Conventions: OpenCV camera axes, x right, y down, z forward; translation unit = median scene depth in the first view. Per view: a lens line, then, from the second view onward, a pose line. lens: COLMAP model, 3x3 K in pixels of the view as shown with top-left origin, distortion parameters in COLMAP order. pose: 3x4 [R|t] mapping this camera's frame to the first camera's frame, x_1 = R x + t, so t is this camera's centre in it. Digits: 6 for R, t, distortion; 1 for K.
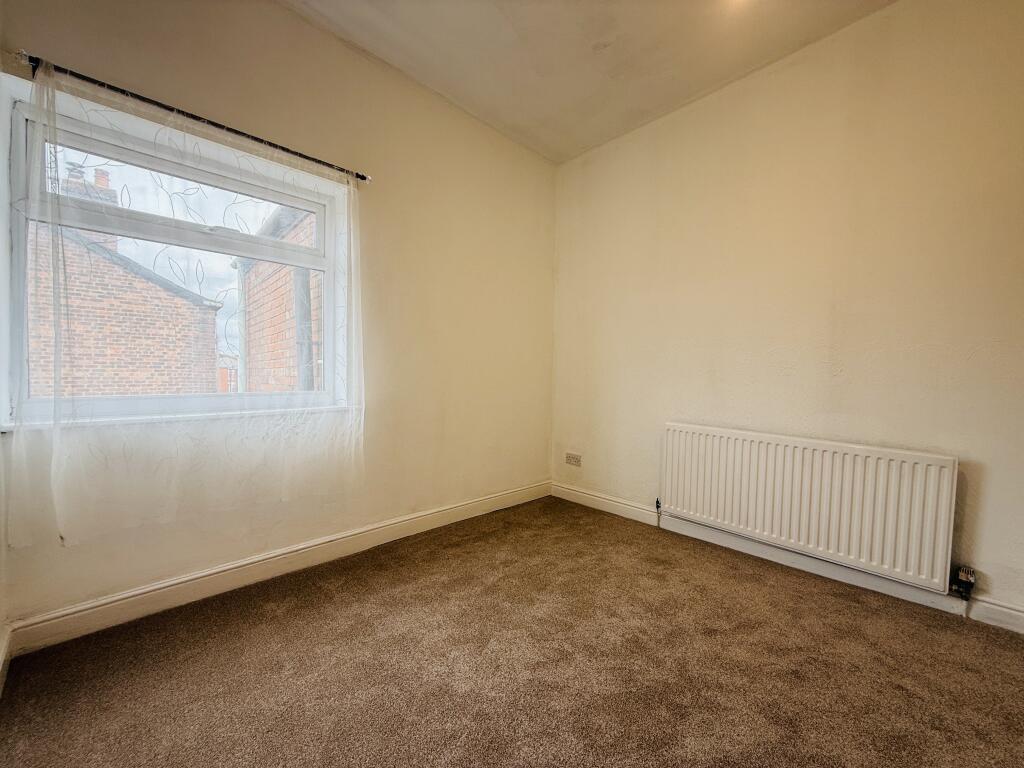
lens RADIAL K [[408.9, 0, 508.9], [0, 408.9, 384.3], [0, 0, 1]] dist [0.001215, 0.000472]
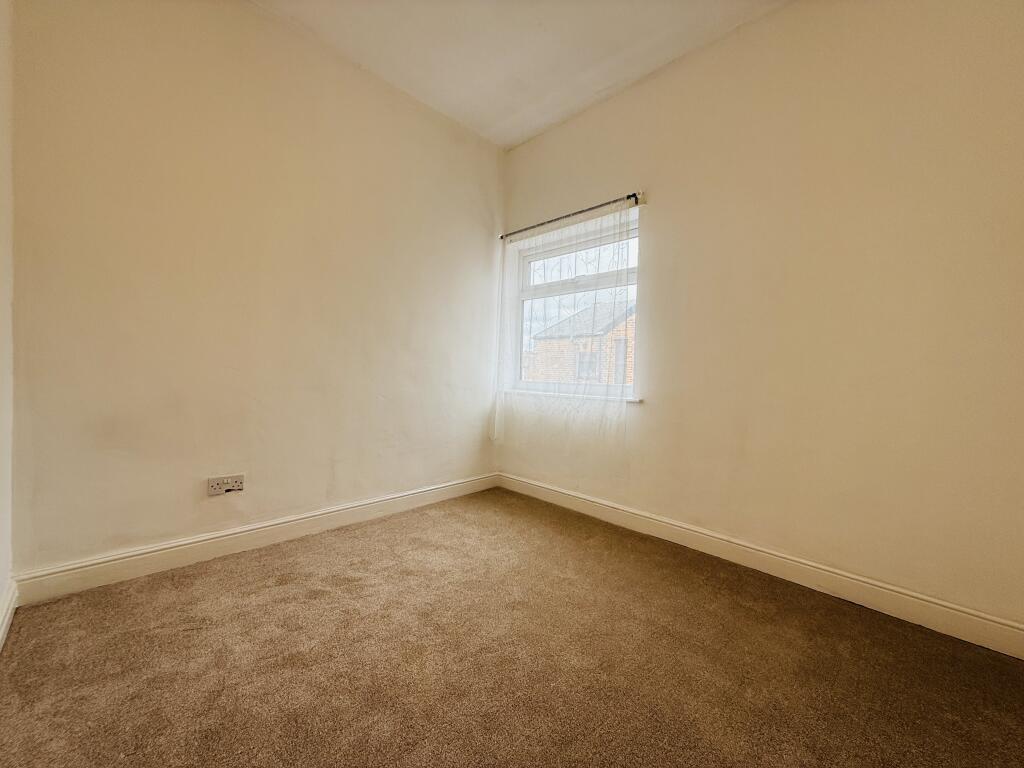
lens RADIAL K [[408.9, 0, 508.9], [0, 408.9, 384.3], [0, 0, 1]] dist [0.001215, 0.000472]
pose [[0.003982, 0.011712, -0.999923, 0.967595], [-0.065395, 0.997794, 0.011427, 0.035078], [0.997851, 0.065345, 0.004739, 0.838726]]
